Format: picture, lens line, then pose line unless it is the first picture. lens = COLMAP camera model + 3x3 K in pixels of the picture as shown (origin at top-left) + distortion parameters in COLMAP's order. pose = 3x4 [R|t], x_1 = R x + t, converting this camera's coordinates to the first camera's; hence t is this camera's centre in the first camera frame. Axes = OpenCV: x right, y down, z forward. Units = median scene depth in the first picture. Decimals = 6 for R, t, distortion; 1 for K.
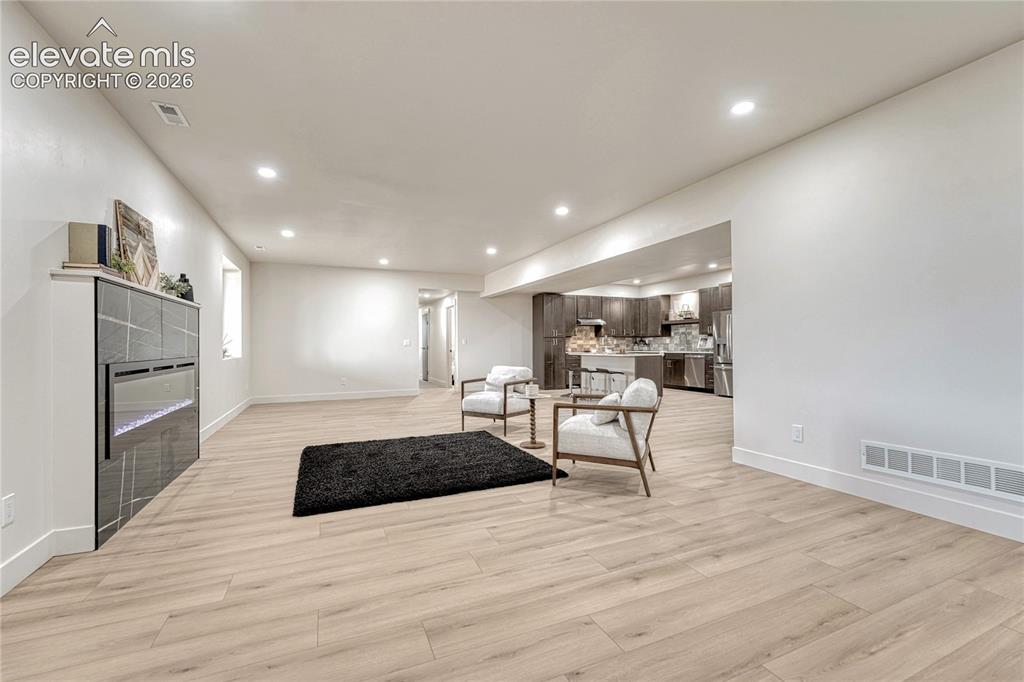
lens RADIAL K [[432.7, 0, 511.8], [0, 432.7, 344.1], [0, 0, 1]] dist [-0.010480, 0.000526]
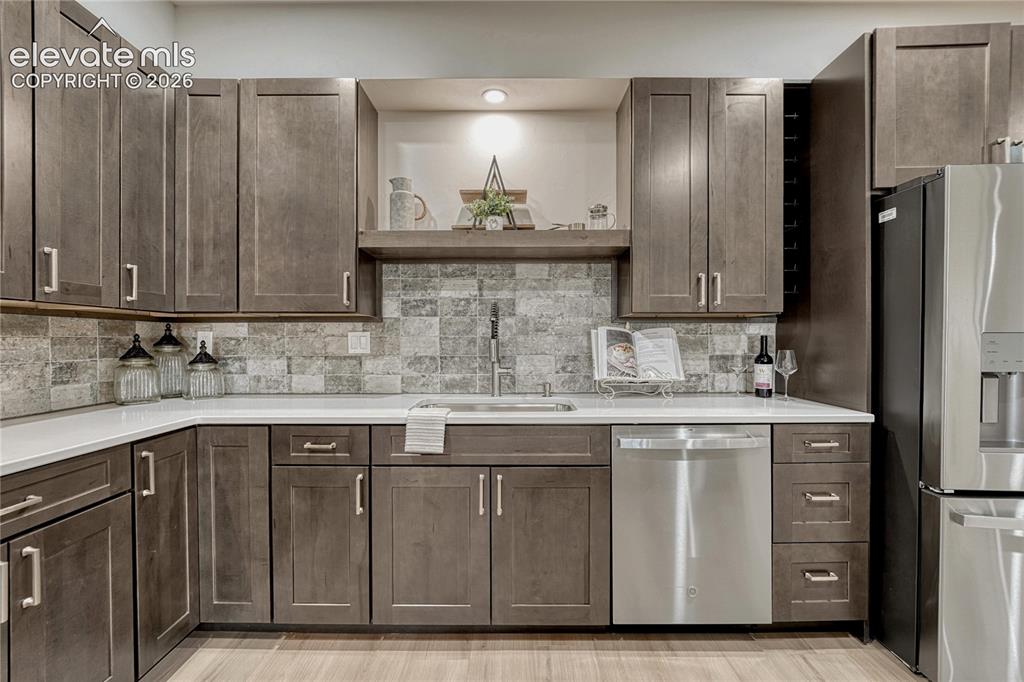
lens RADIAL K [[432.7, 0, 510.0], [0, 432.7, 342.3], [0, 0, 1]] dist [-0.010480, 0.000526]
pose [[0.401105, -0.001406, 0.916031, 0.211117], [-0.003266, 0.999990, 0.002965, -0.008404], [-0.916026, -0.004181, 0.401096, 0.867298]]
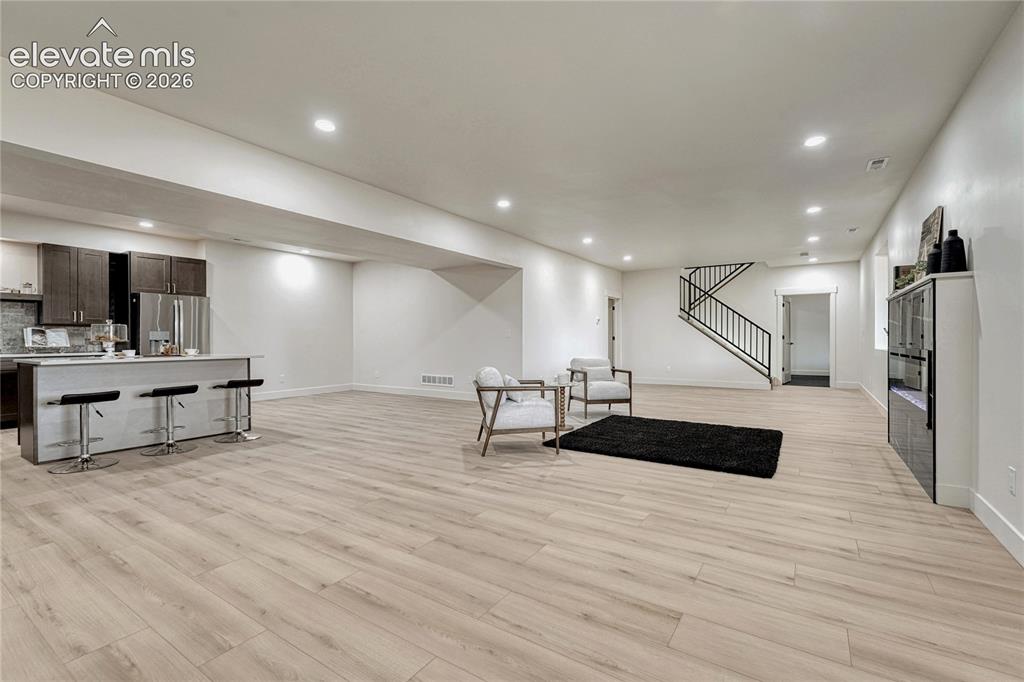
lens RADIAL K [[456.8, 0, 511.5], [0, 456.8, 340.6], [0, 0, 1]] dist [0.002846, 0.000365]
pose [[-0.545384, 0.005829, 0.838166, -0.356360], [0.002943, 0.999983, -0.005040, 0.004868], [-0.838181, -0.000282, -0.545392, 0.726223]]
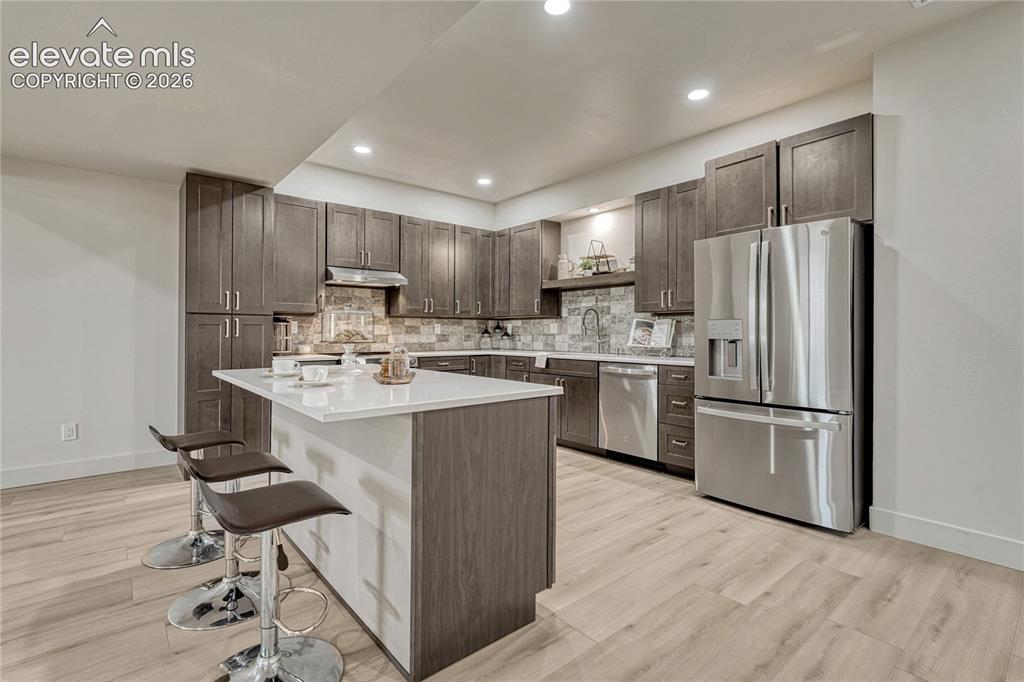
lens RADIAL K [[469.1, 0, 510.4], [0, 469.1, 330.9], [0, 0, 1]] dist [-0.002149, -0.000054]
pose [[0.959398, 0.007349, 0.281959, 0.187353], [-0.007207, 0.999973, -0.001543, -0.003504], [-0.281963, -0.000551, 0.959425, 0.563813]]
